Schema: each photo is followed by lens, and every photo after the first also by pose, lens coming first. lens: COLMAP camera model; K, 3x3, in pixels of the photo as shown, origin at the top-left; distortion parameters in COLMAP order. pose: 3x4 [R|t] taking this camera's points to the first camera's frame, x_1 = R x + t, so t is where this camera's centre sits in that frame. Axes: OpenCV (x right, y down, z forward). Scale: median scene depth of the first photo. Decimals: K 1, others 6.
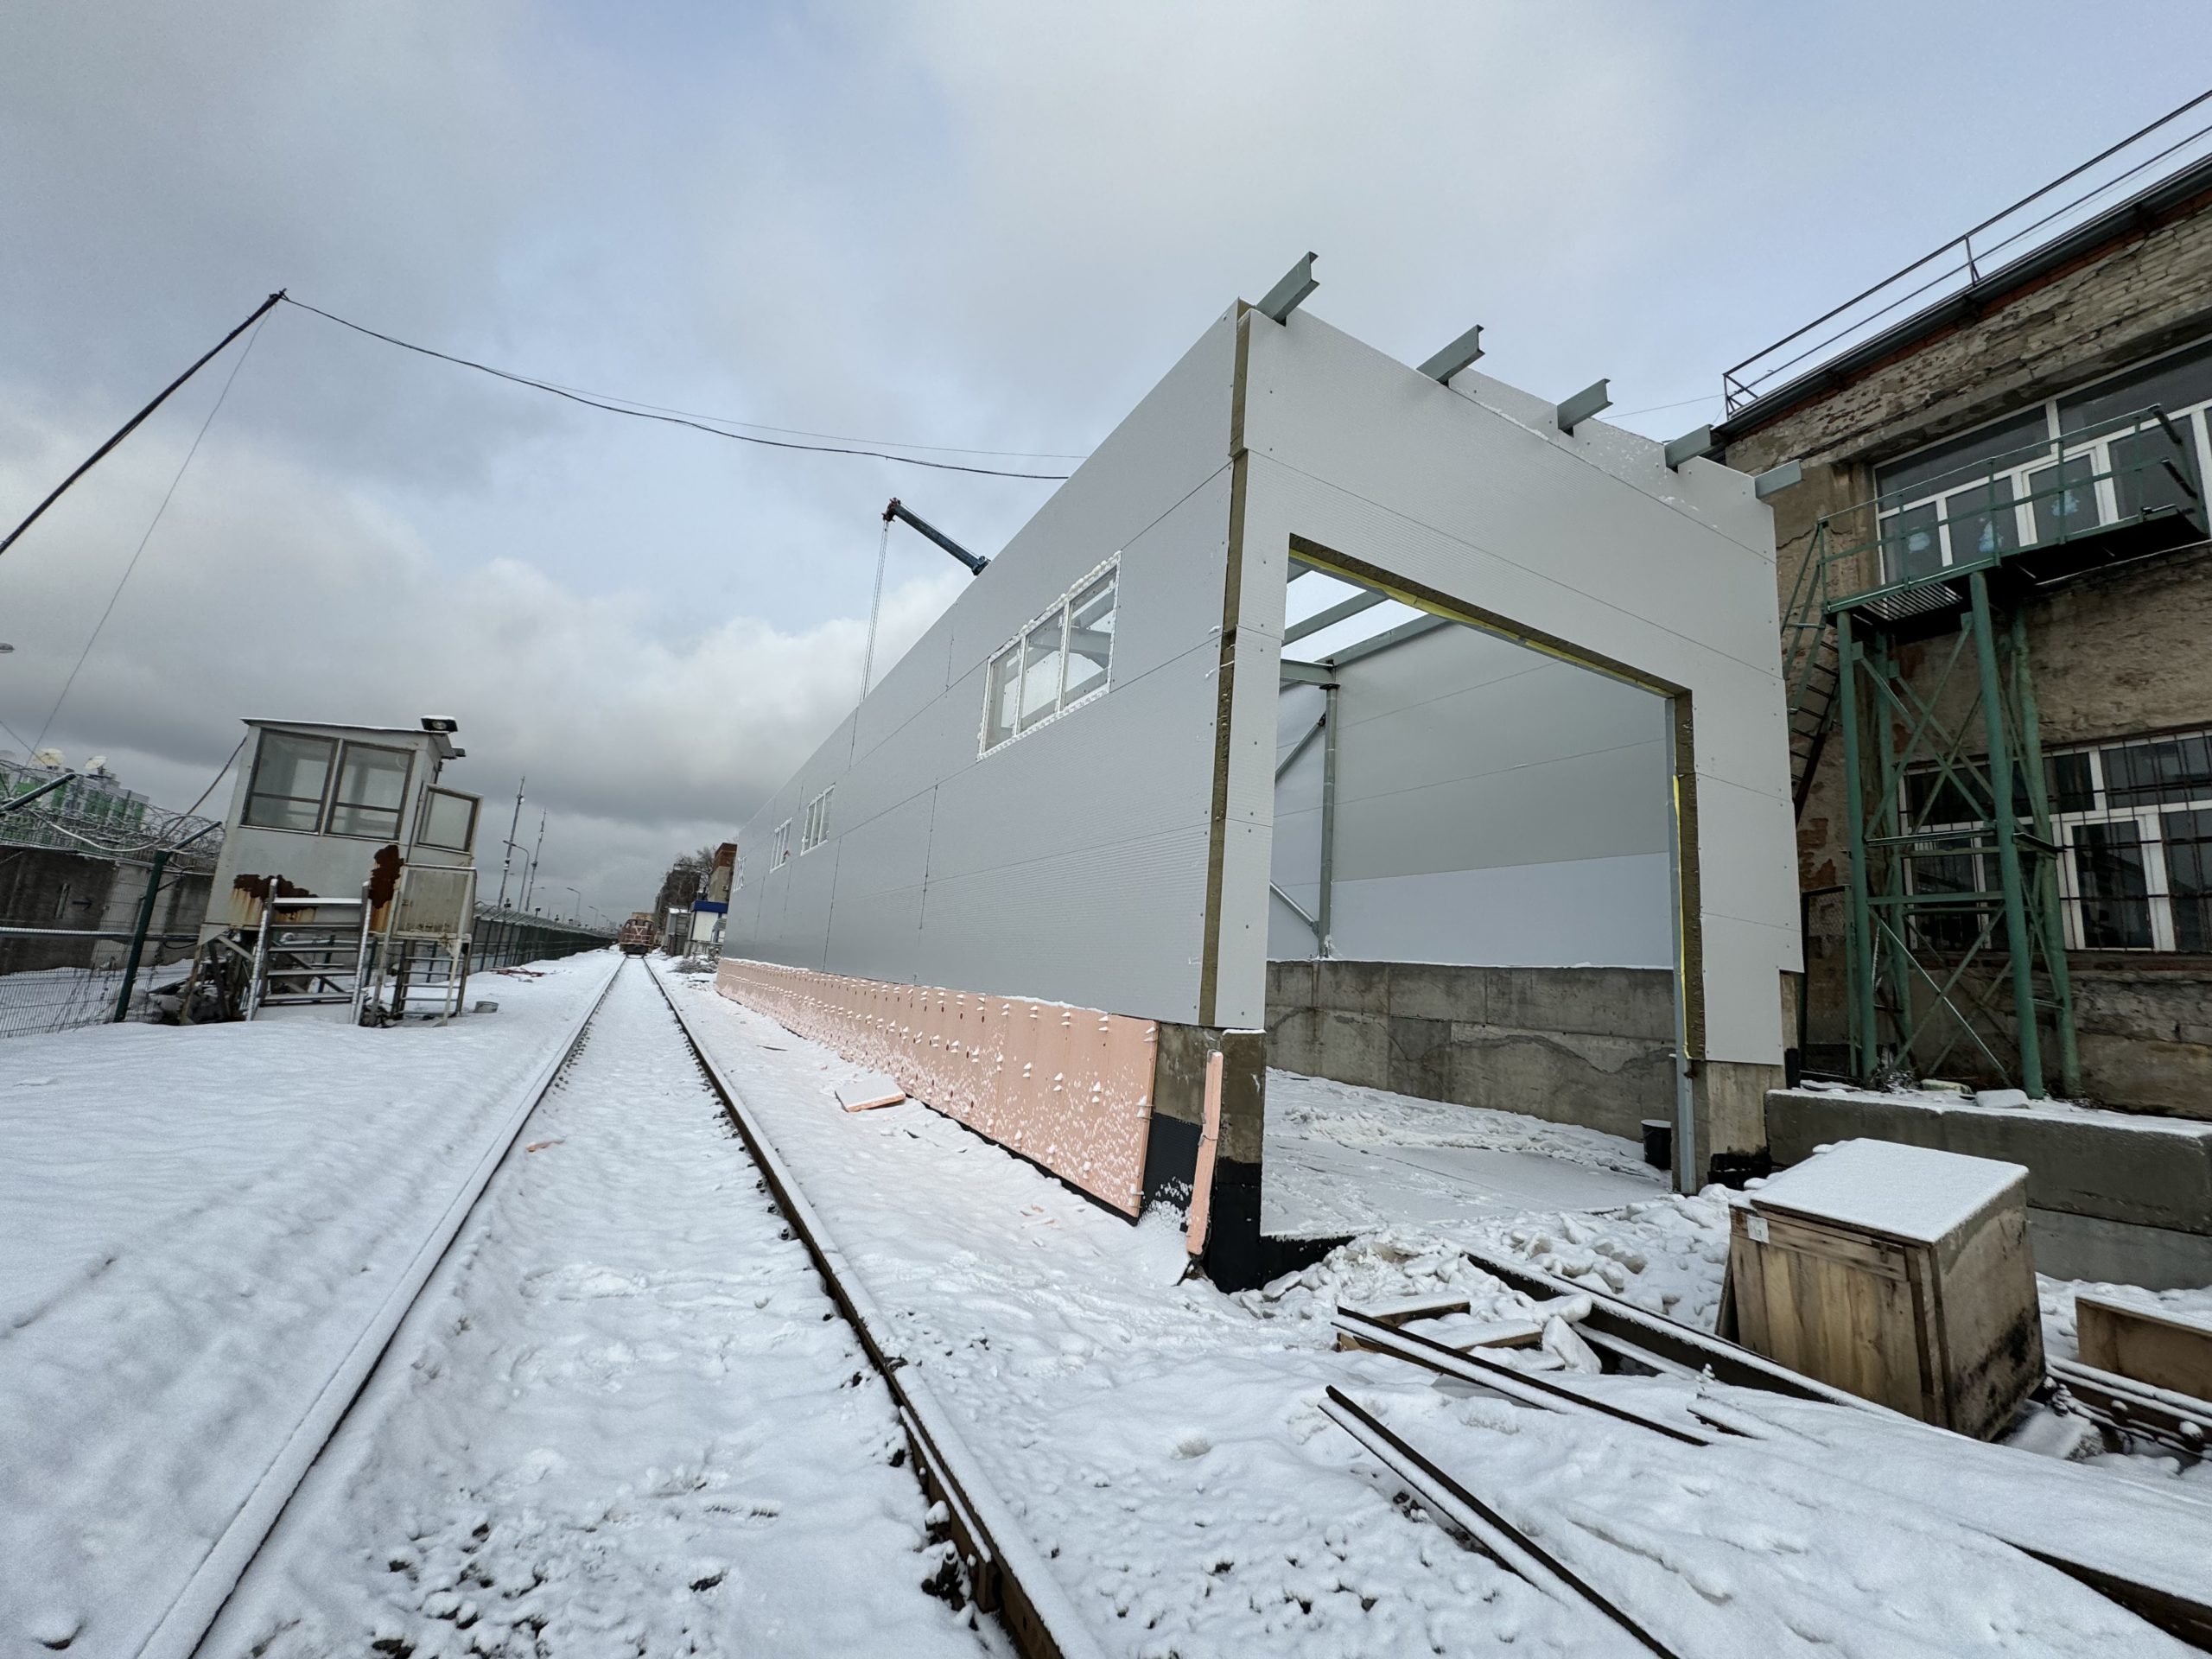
lens RADIAL K [[884.0, 0, 1106.0], [0, 884.0, 829.5], [0, 0, 1]] dist [0.000750, 0.000079]
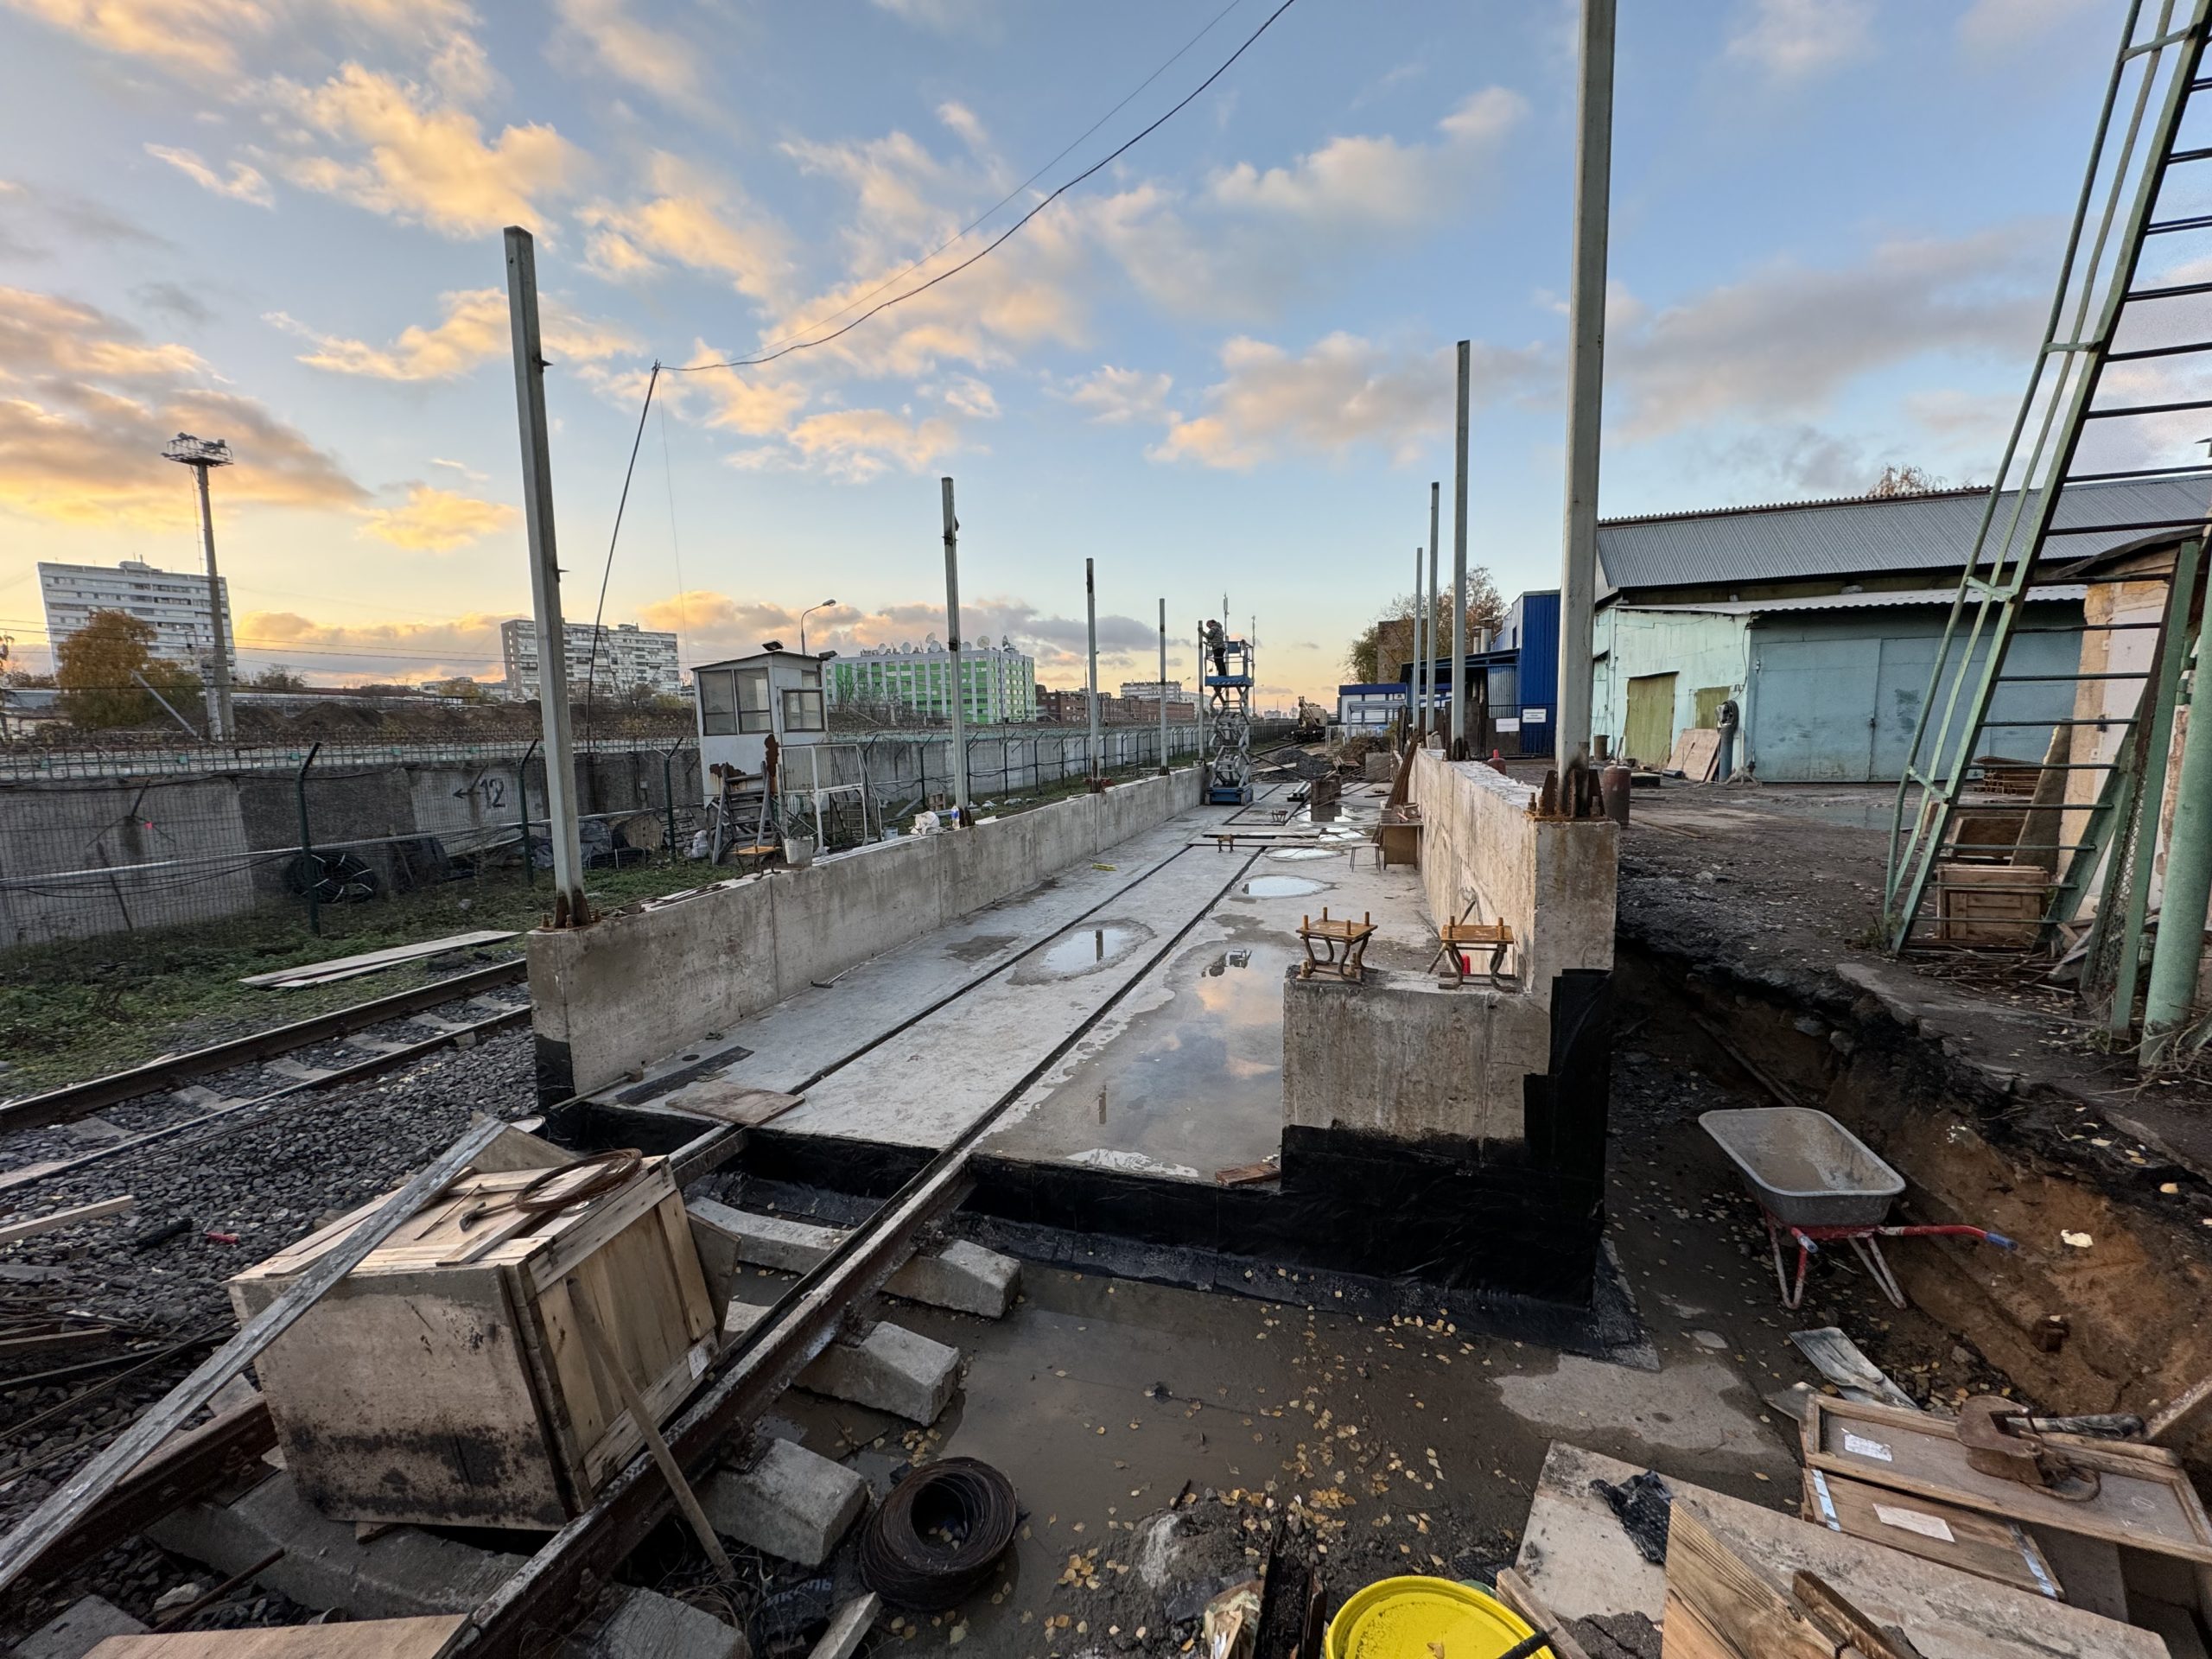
lens RADIAL K [[884.0, 0, 1106.0], [0, 884.0, 829.5], [0, 0, 1]] dist [0.000750, 0.000079]
pose [[0.702803, -0.011732, -0.711287, 0.641110], [0.191626, 0.966028, 0.173407, 0.022782], [0.685089, -0.258172, 0.681176, 0.338248]]
